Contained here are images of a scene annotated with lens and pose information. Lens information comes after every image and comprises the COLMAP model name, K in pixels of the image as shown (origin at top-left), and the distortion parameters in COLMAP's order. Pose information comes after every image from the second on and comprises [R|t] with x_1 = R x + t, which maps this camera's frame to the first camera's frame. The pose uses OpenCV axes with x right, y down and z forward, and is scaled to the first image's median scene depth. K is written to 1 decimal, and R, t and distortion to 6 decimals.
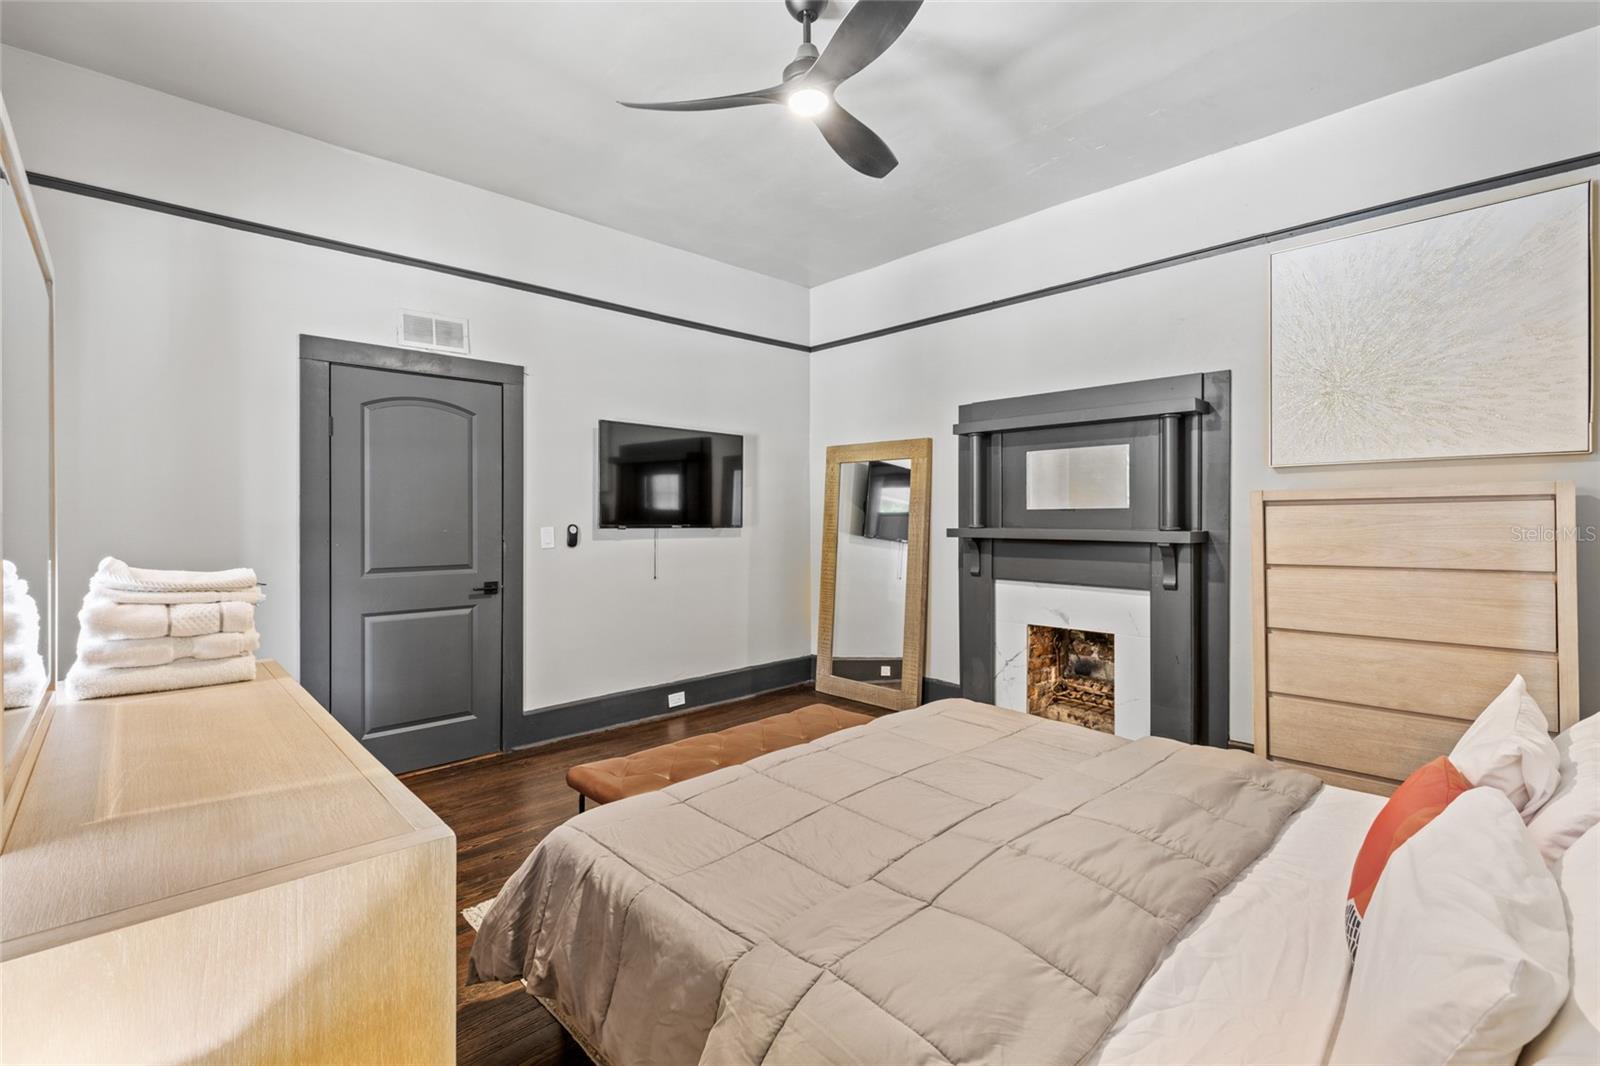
lens RADIAL K [[717.5, 0, 797.4], [0, 717.5, 524.9], [0, 0, 1]] dist [0.002606, -0.000130]
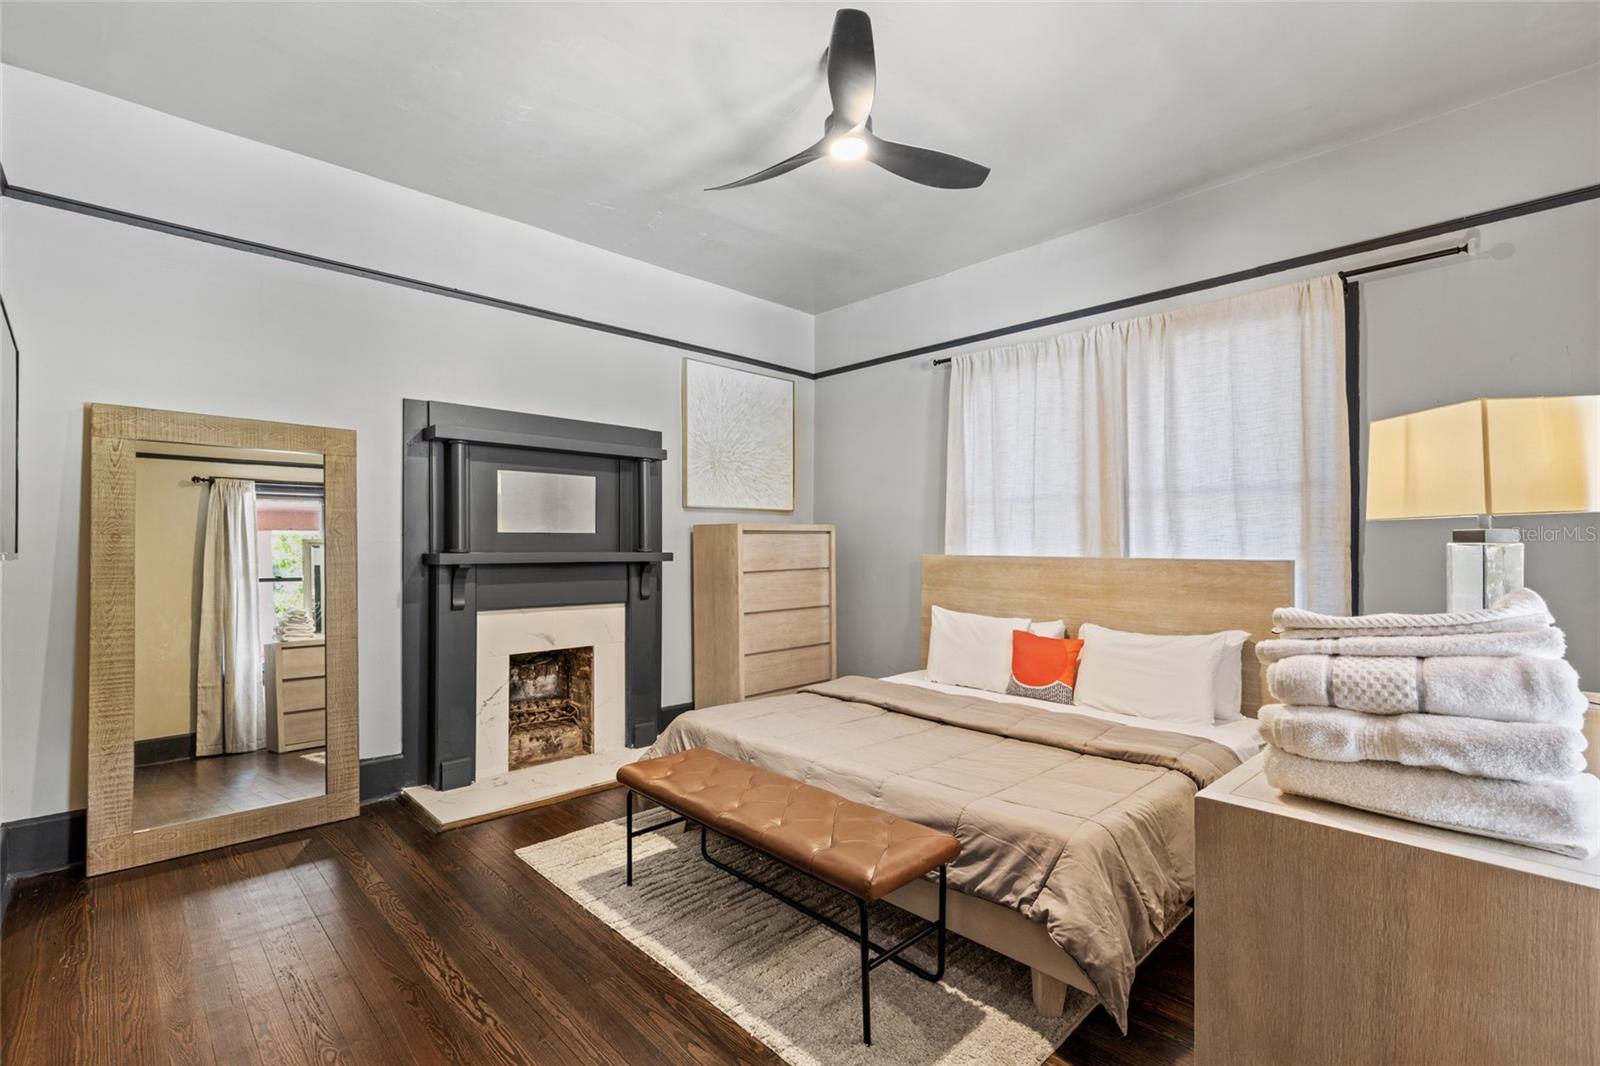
lens RADIAL K [[717.5, 0, 788.7], [0, 717.5, 535.0], [0, 0, 1]] dist [0.002606, -0.000130]
pose [[-0.001419, 0.010715, 0.999942, -0.627260], [0.007143, 0.999917, -0.010704, -0.005692], [-0.999973, 0.007127, -0.001495, 0.647953]]
